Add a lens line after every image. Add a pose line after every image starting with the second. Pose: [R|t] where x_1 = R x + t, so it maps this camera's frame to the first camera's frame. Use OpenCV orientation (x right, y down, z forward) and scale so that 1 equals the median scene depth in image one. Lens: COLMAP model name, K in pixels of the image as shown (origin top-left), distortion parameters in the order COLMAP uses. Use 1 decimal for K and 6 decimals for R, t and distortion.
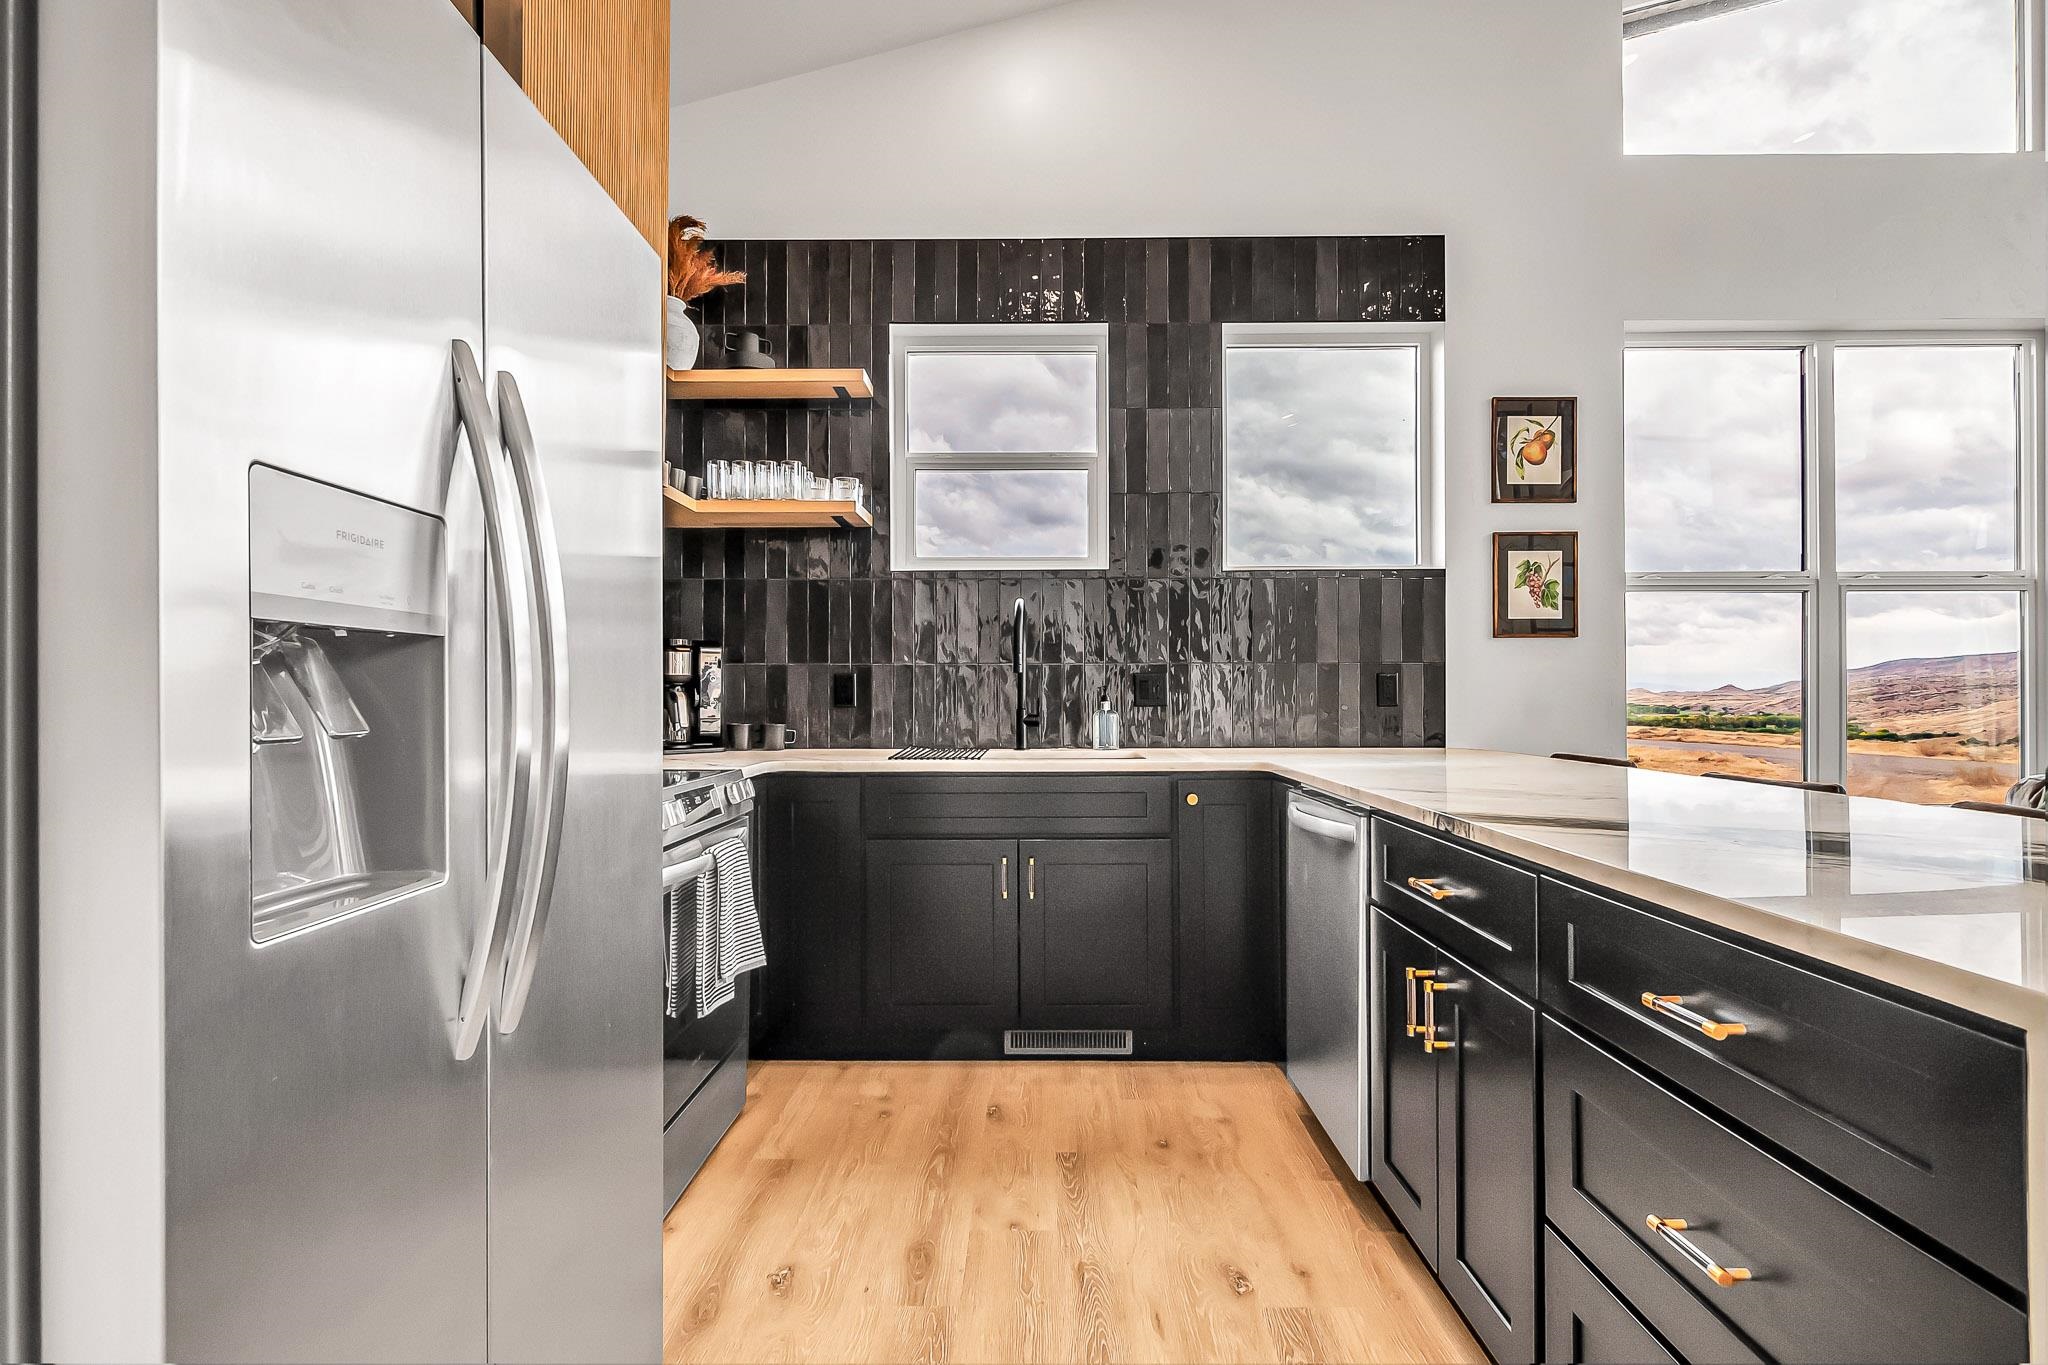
lens RADIAL K [[1009.8, 0, 1031.5], [0, 1009.8, 688.9], [0, 0, 1]] dist [0.002310, -0.000482]
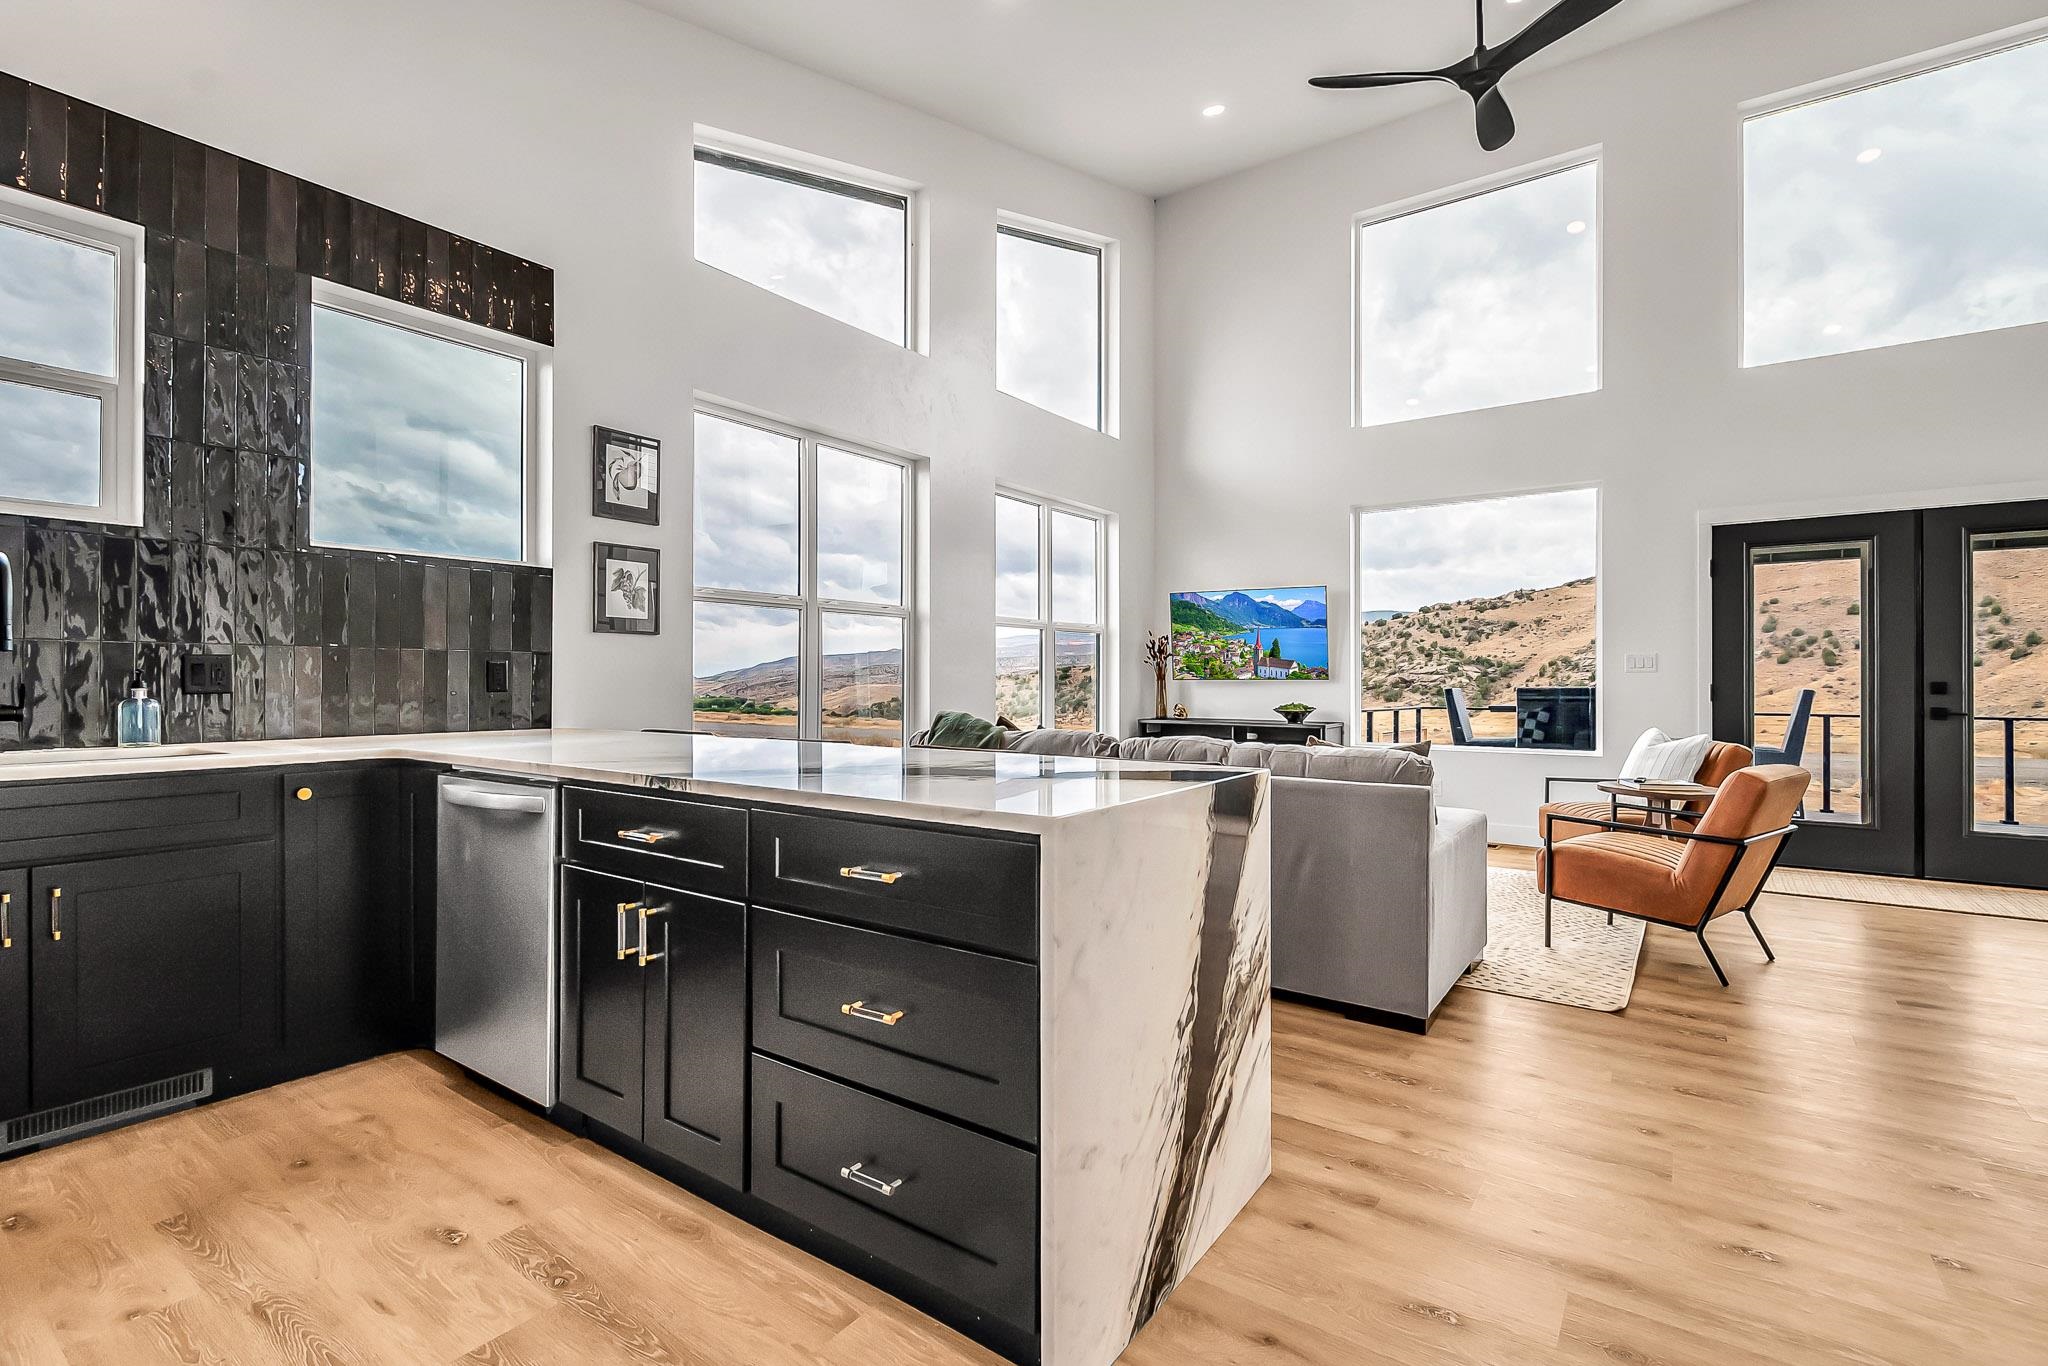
lens RADIAL K [[933.9, 0, 1040.0], [0, 933.9, 679.0], [0, 0, 1]] dist [-0.000519, -0.000828]
pose [[0.566575, 0.004905, 0.823996, -0.136070], [-0.008255, 0.999966, -0.000276, -0.000721], [-0.823969, -0.006645, 0.566596, -0.031240]]
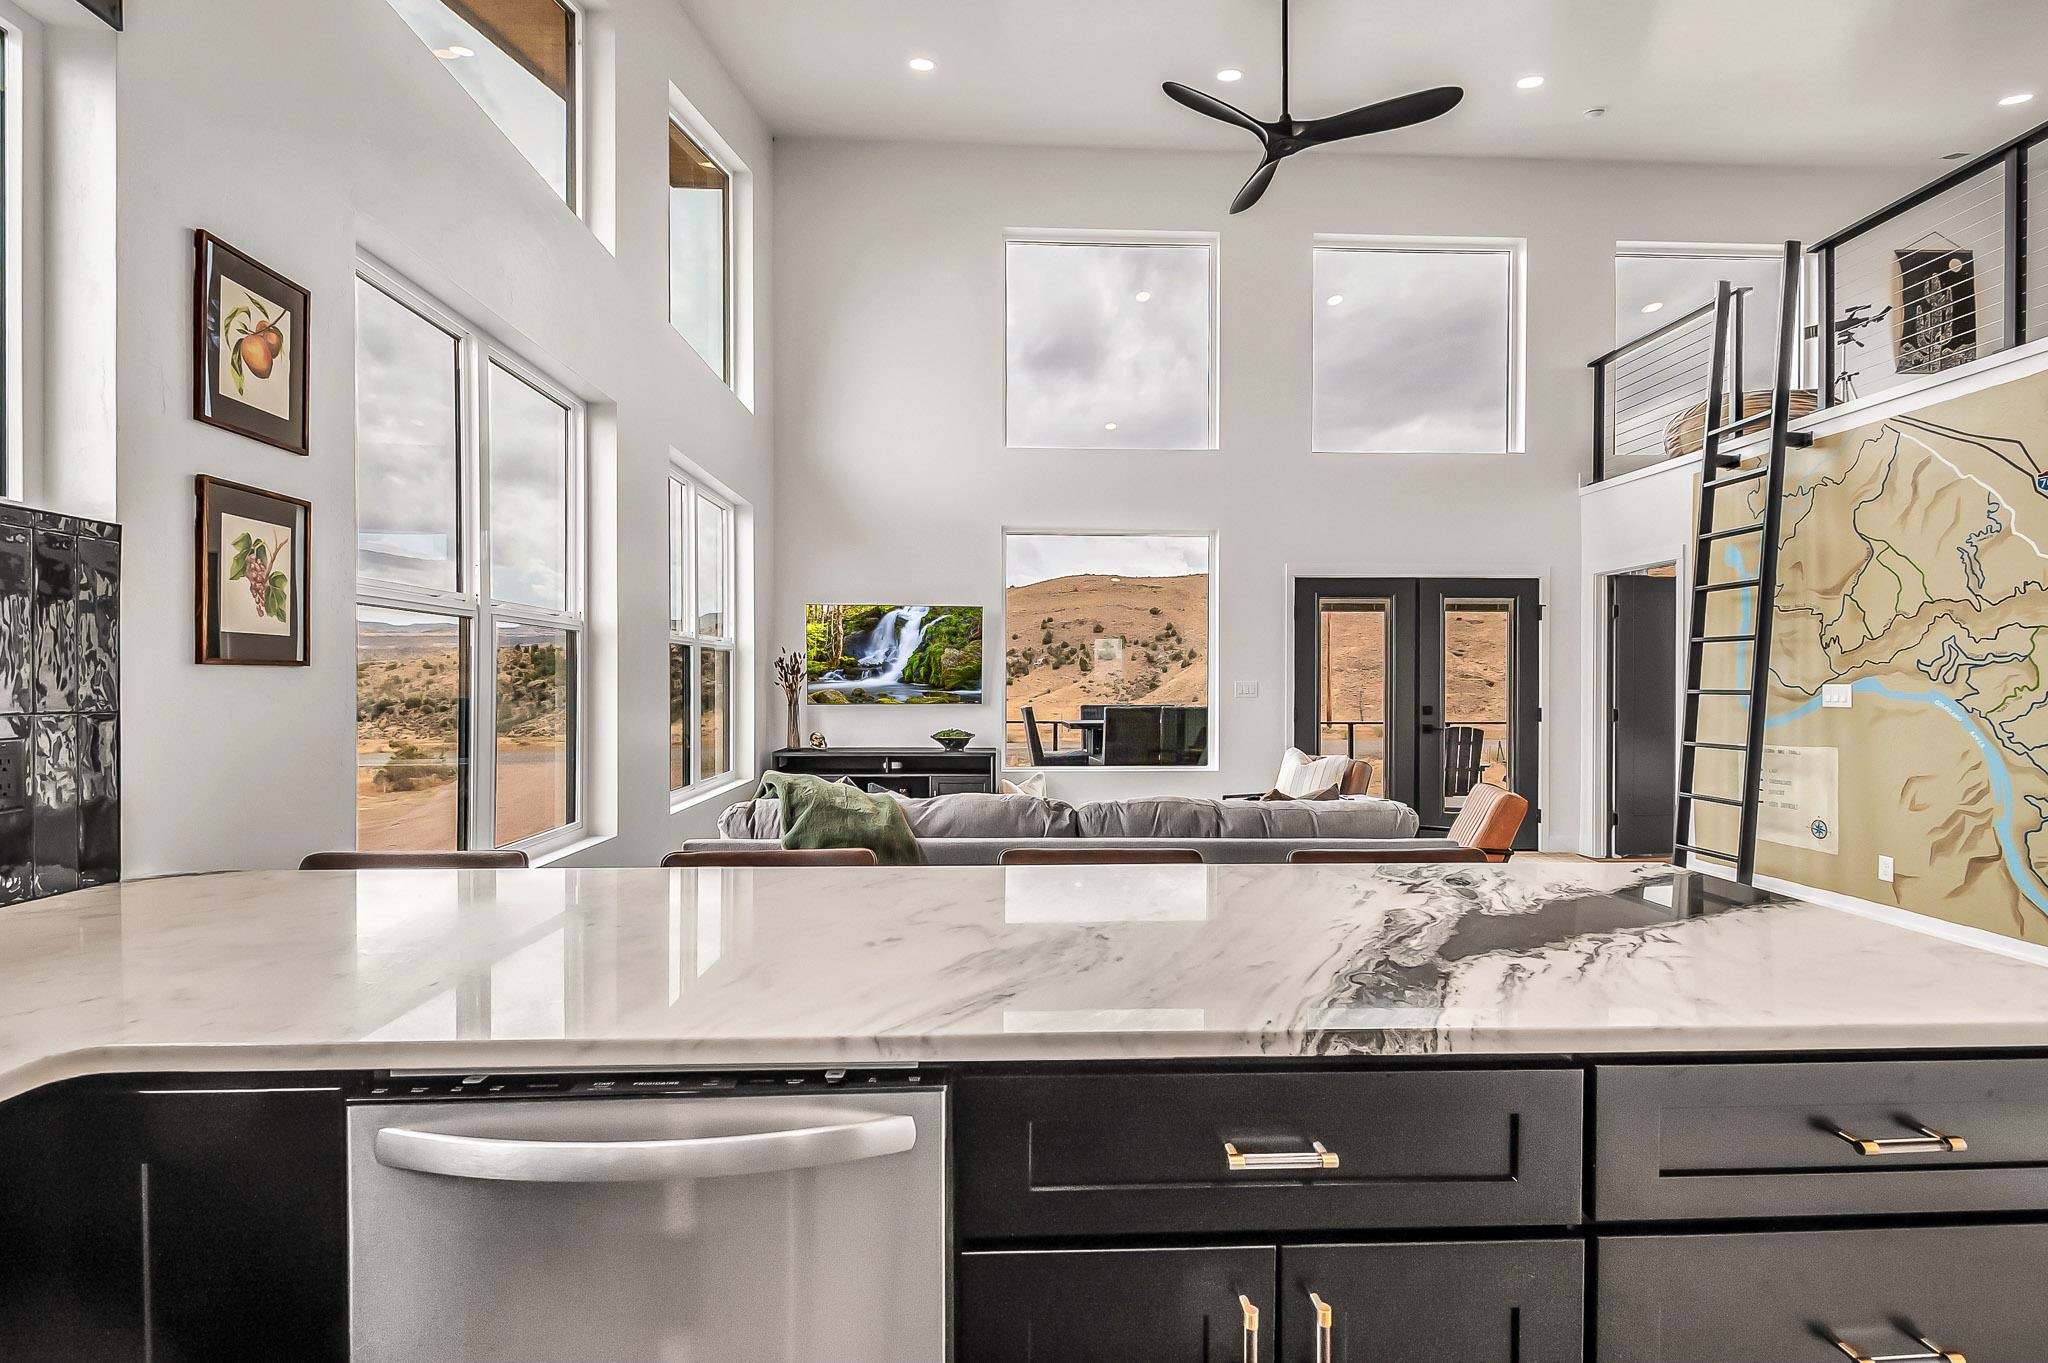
lens RADIAL K [[933.9, 0, 1025.7], [0, 933.9, 691.6], [0, 0, 1]] dist [-0.000519, -0.000828]
pose [[-0.058193, -0.008158, 0.998272, -0.079645], [-0.008867, 0.999931, 0.007655, -0.043660], [-0.998266, -0.008406, -0.058262, 0.578156]]
